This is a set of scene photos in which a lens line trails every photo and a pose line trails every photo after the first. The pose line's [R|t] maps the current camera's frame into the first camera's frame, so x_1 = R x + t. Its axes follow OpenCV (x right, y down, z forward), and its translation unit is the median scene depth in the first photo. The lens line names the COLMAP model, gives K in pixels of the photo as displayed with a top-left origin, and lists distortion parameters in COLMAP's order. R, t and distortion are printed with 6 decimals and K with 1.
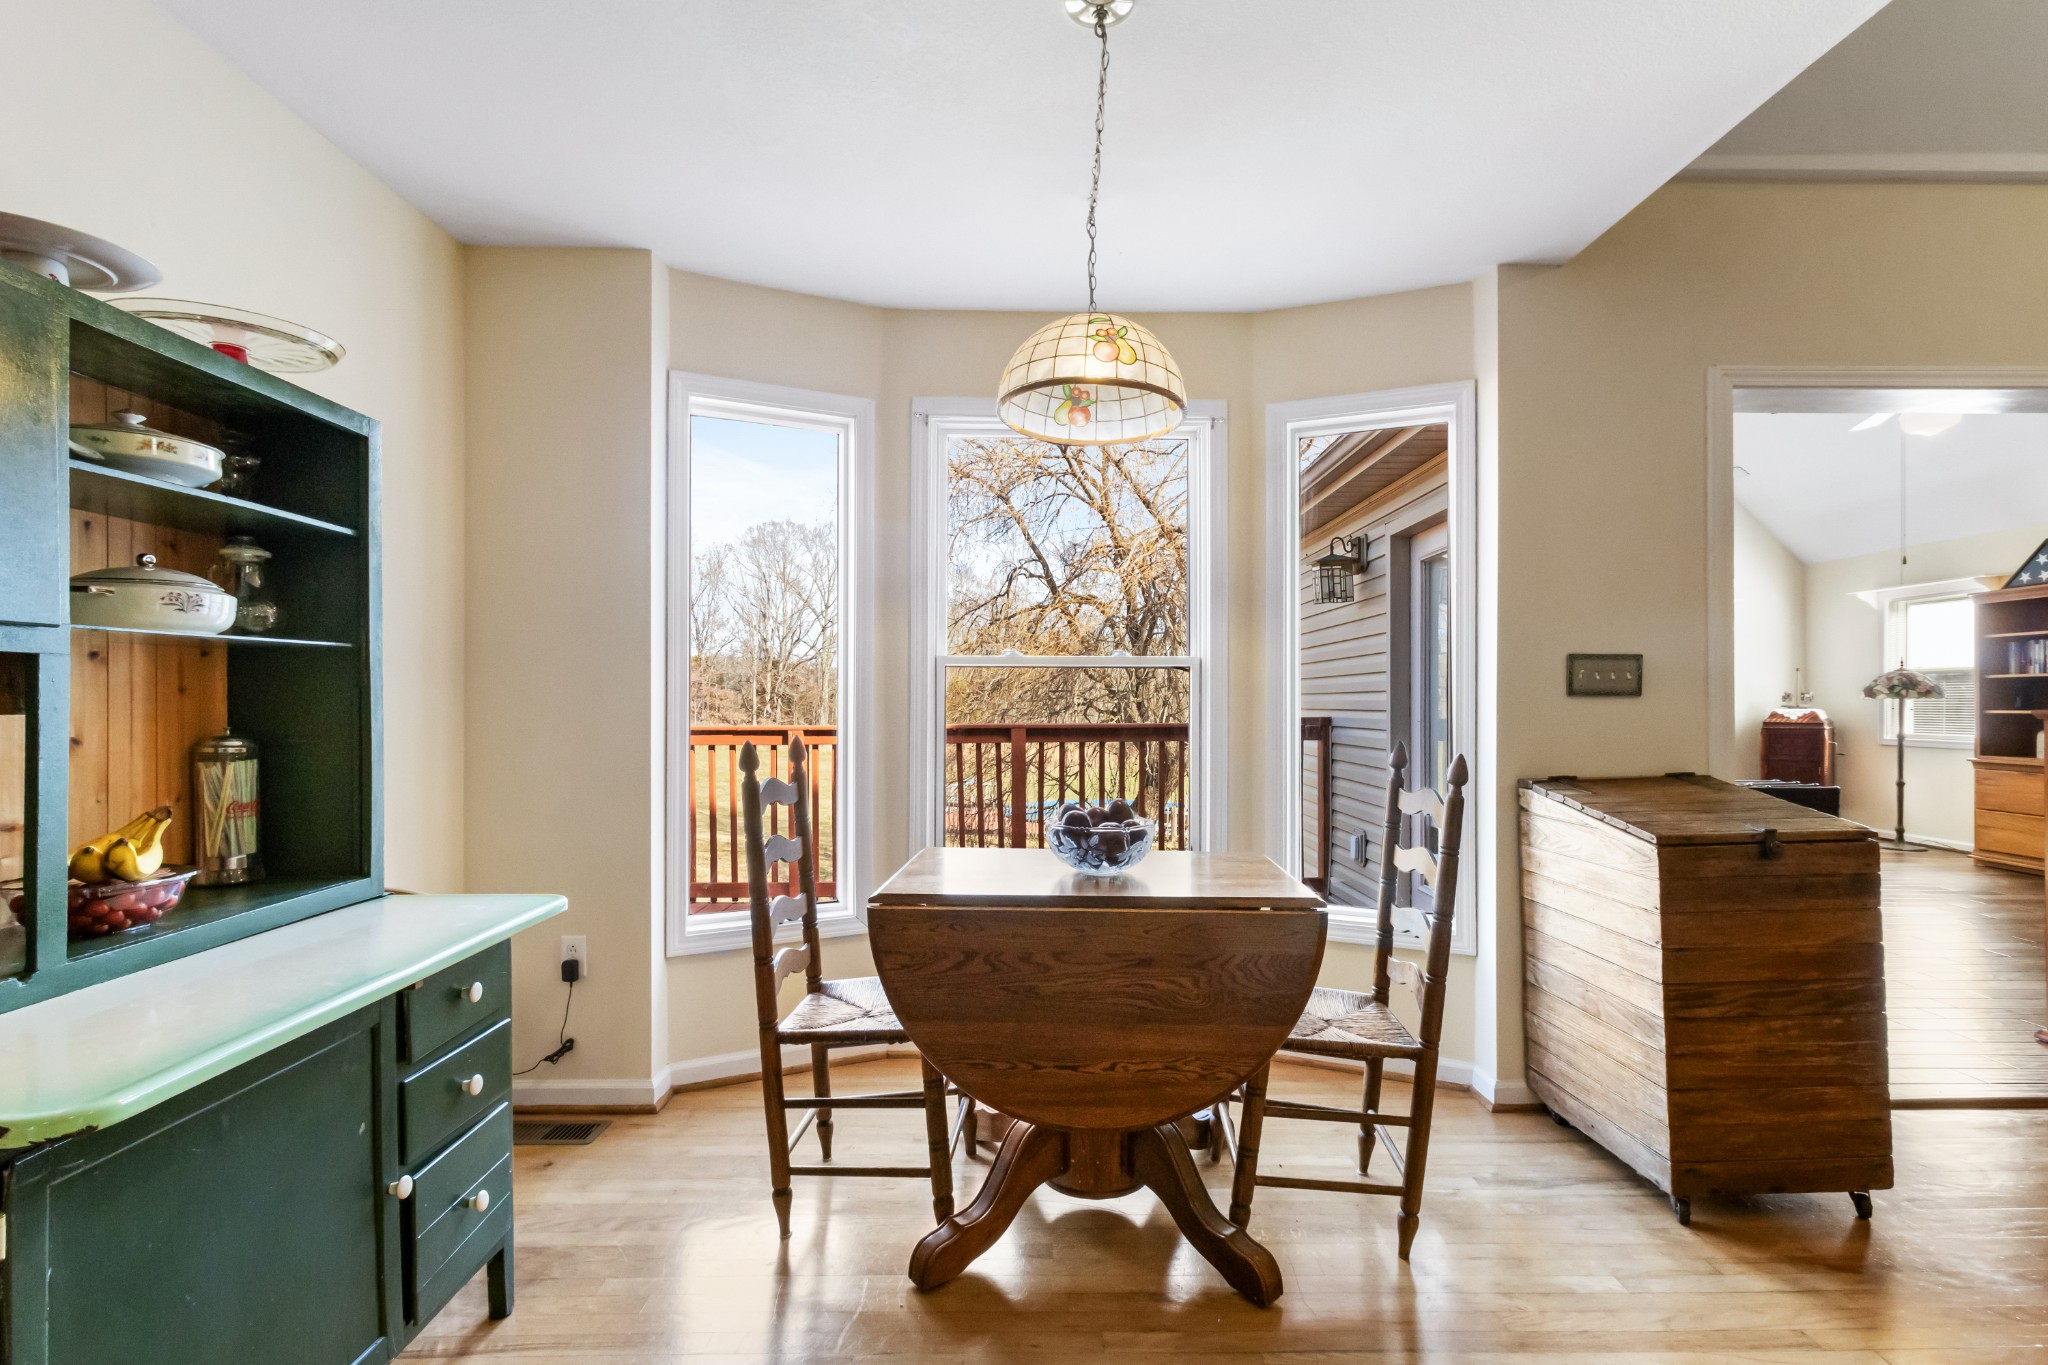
lens RADIAL K [[973.4, 0, 1040.1], [0, 973.4, 717.9], [0, 0, 1]] dist [0.010276, -0.000630]
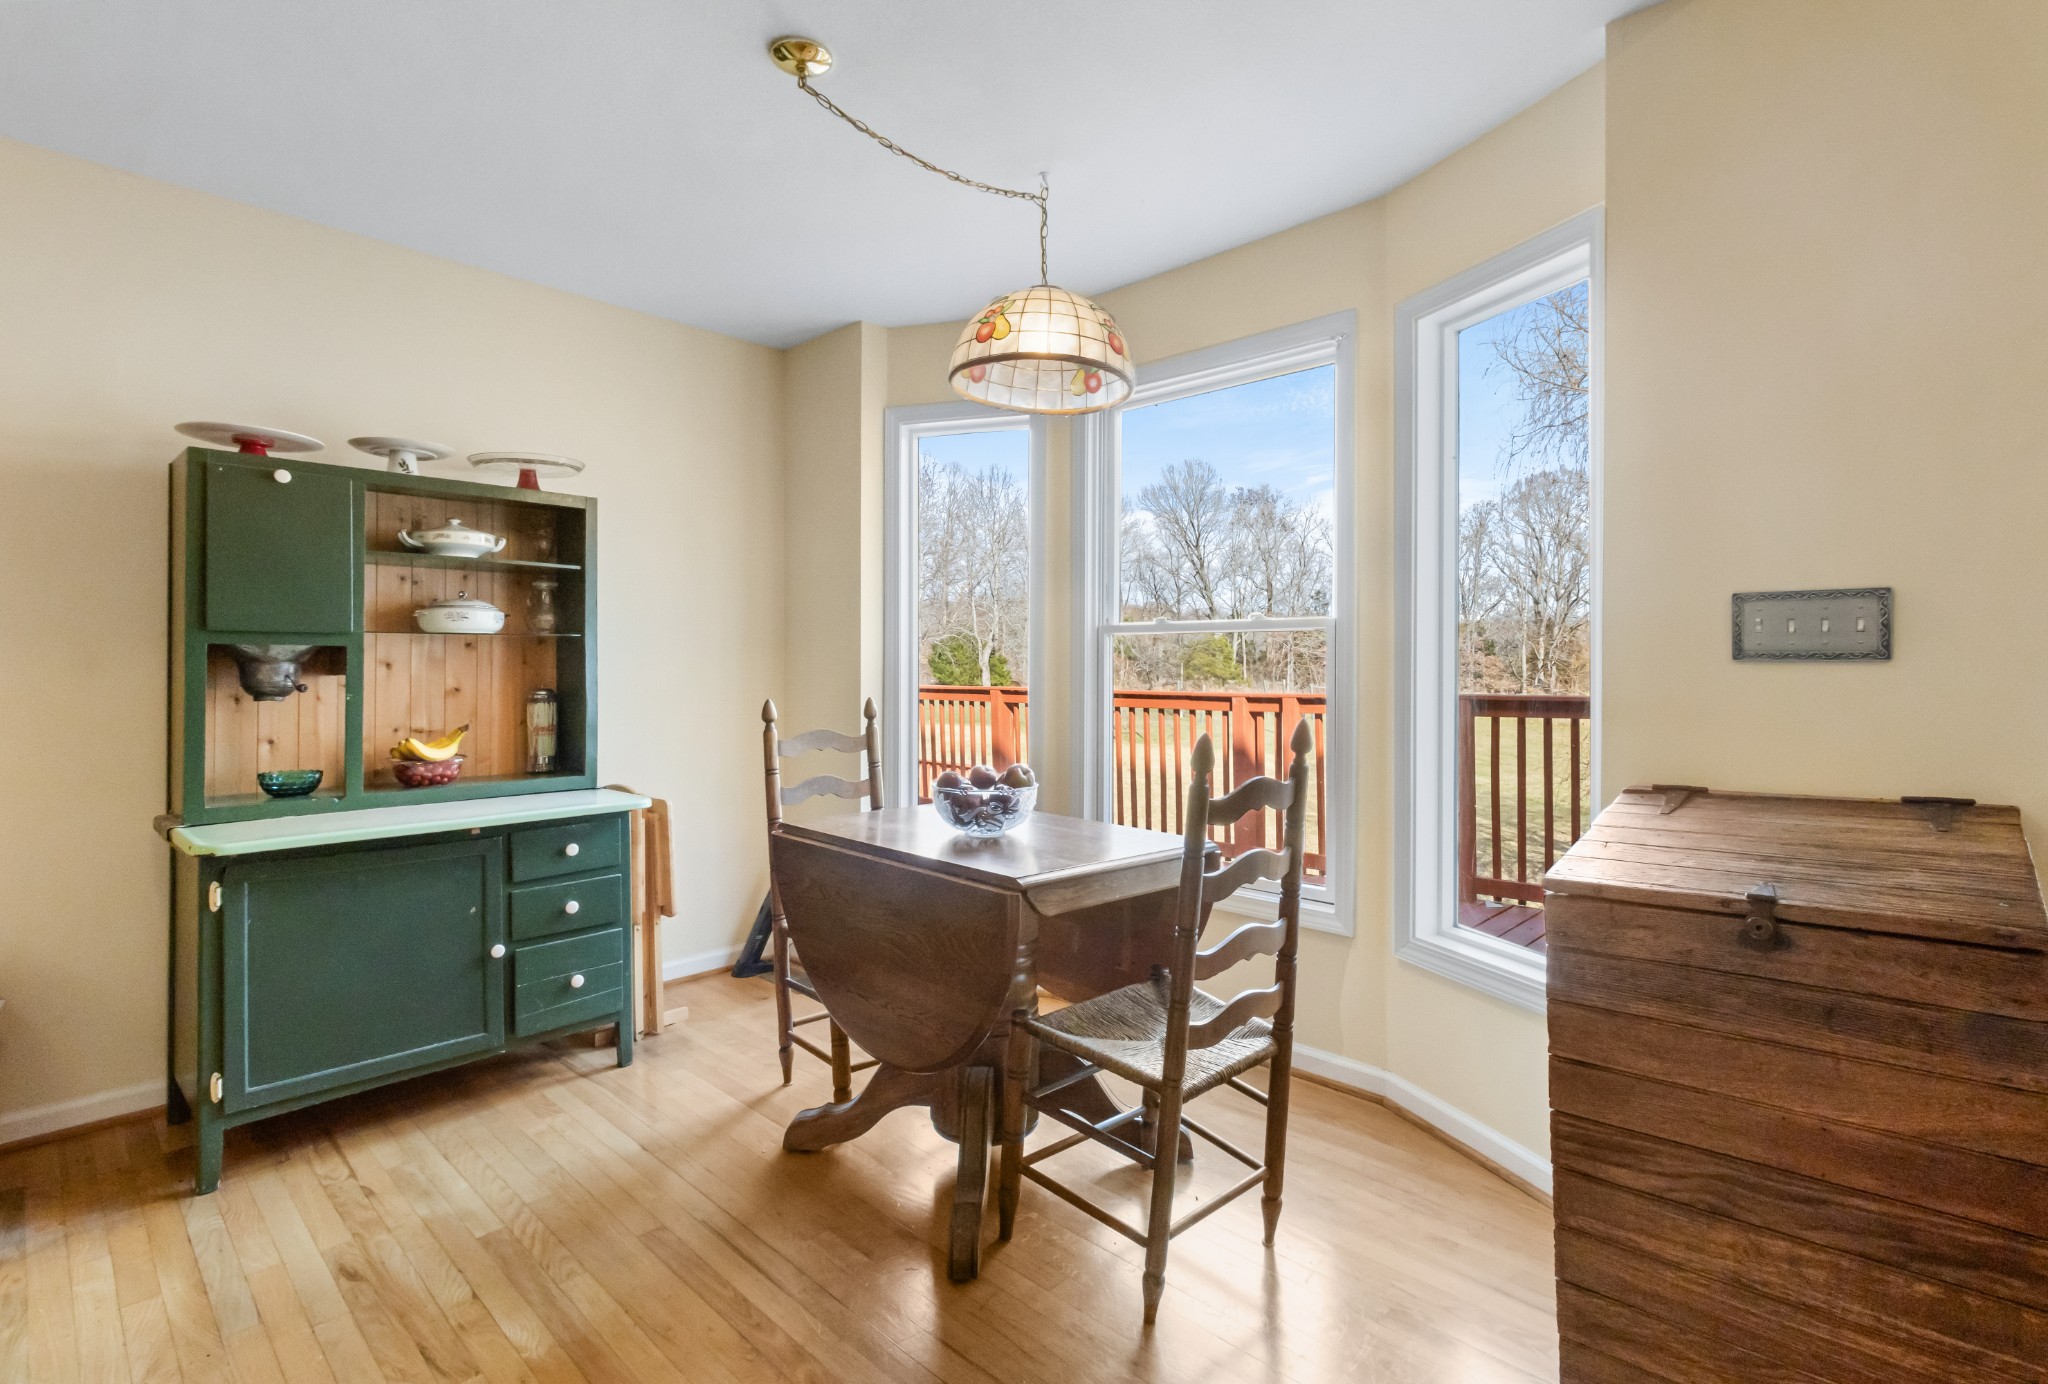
lens RADIAL K [[971.6, 0, 1017.0], [0, 971.6, 674.3], [0, 0, 1]] dist [-0.003016, -0.000105]
pose [[0.708414, 0.004262, -0.705784, 0.663811], [-0.011983, 0.999910, -0.005989, -0.004243], [0.705695, 0.012700, 0.708402, 0.237418]]
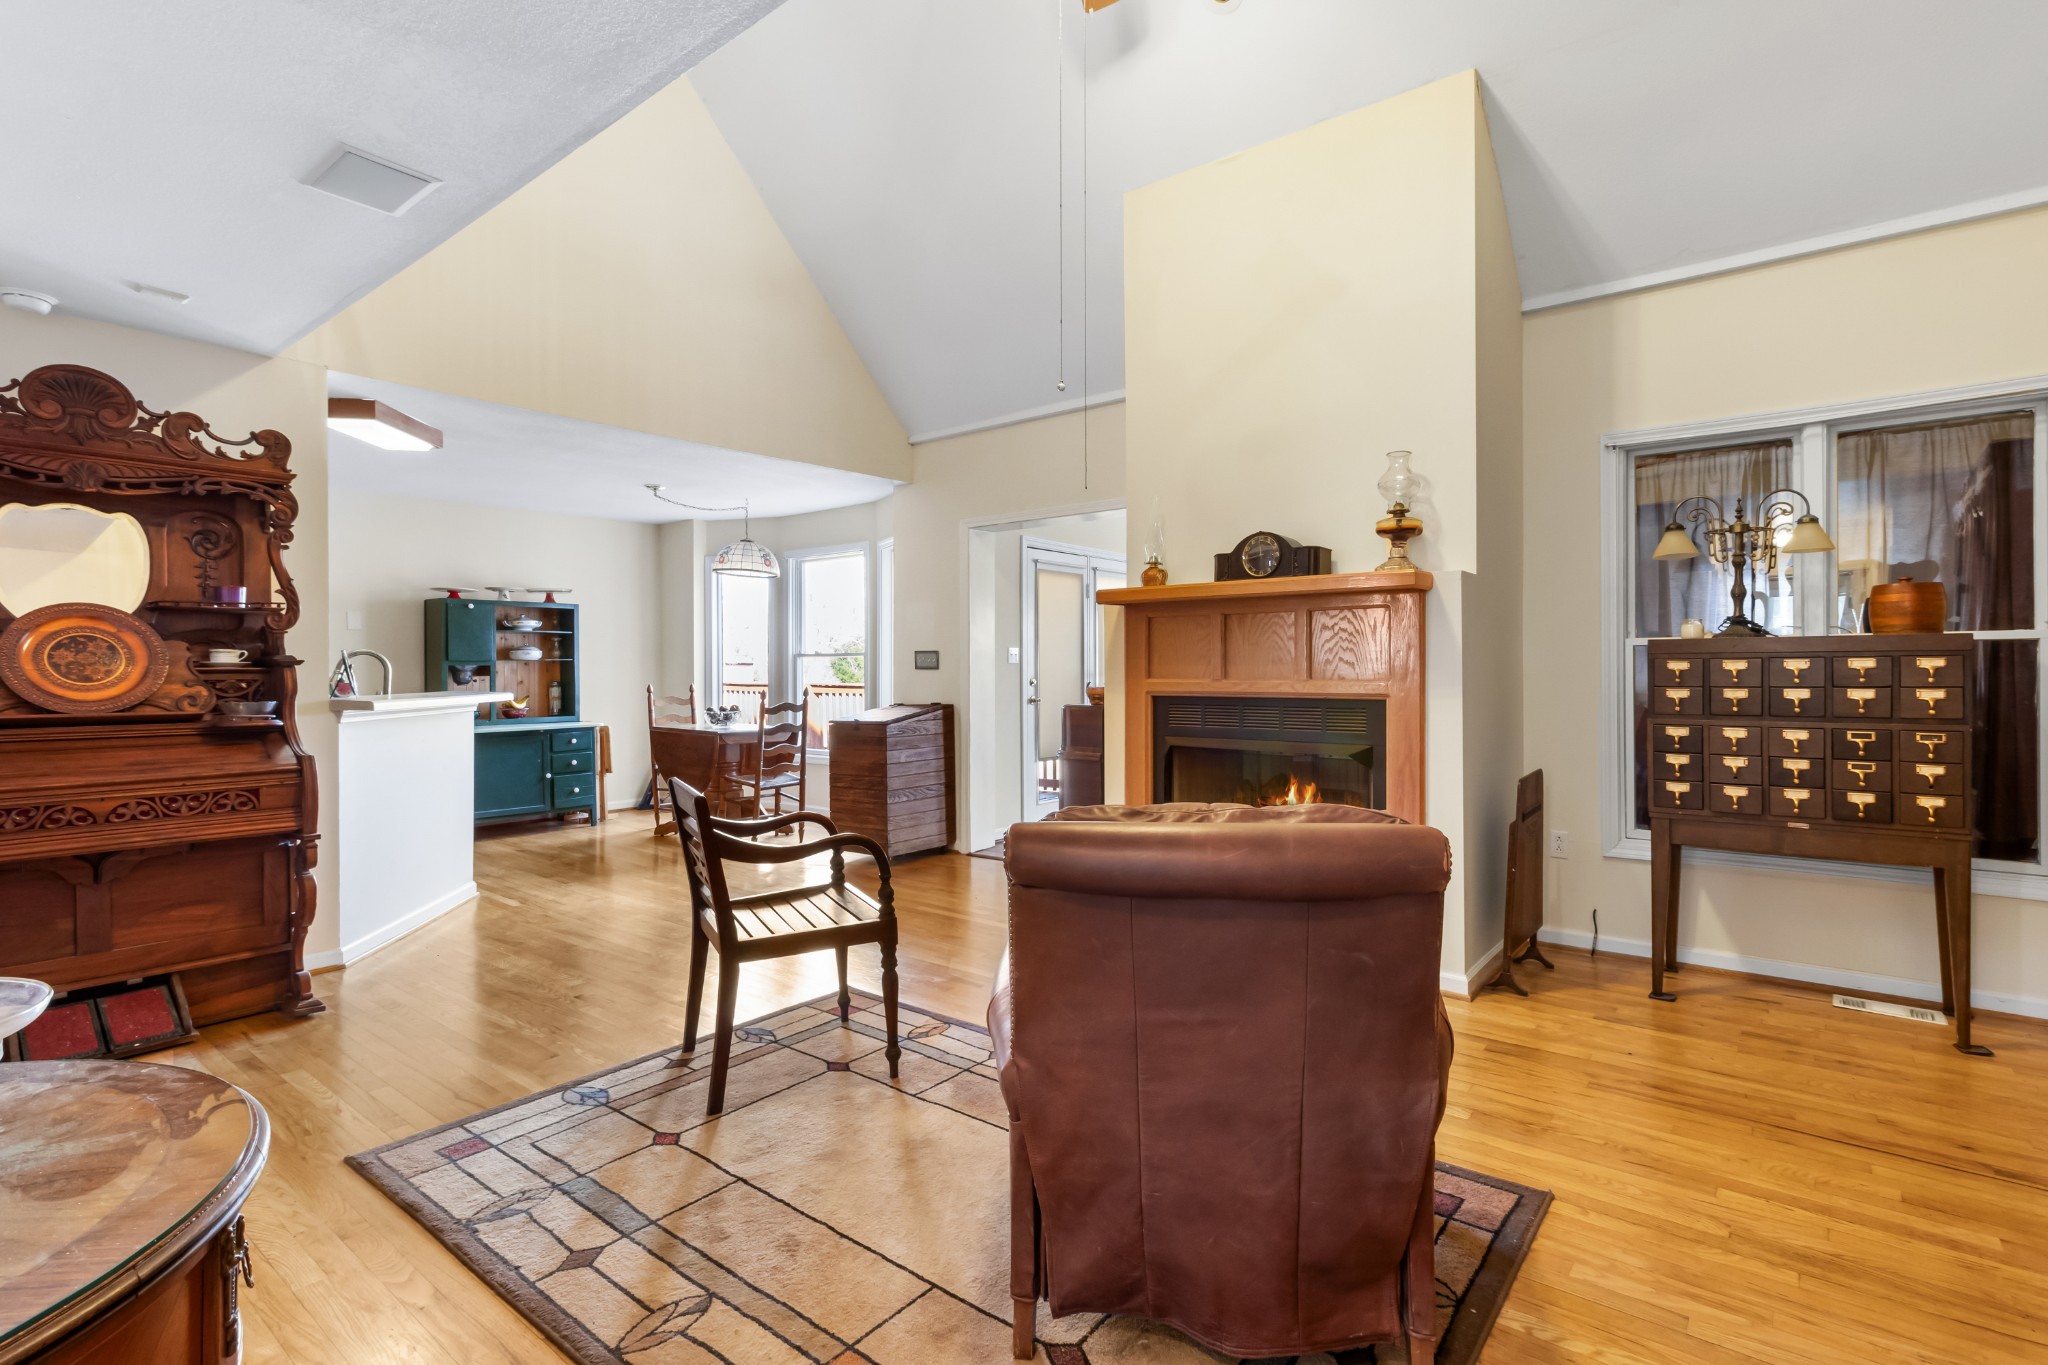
lens RADIAL K [[973.4, 0, 1022.0], [0, 973.4, 689.6], [0, 0, 1]] dist [0.010276, -0.000630]
pose [[0.770219, 0.009610, -0.637707, 2.246124], [-0.005614, 0.999950, 0.008289, 0.005053], [0.637754, -0.002805, 0.770235, -0.629335]]
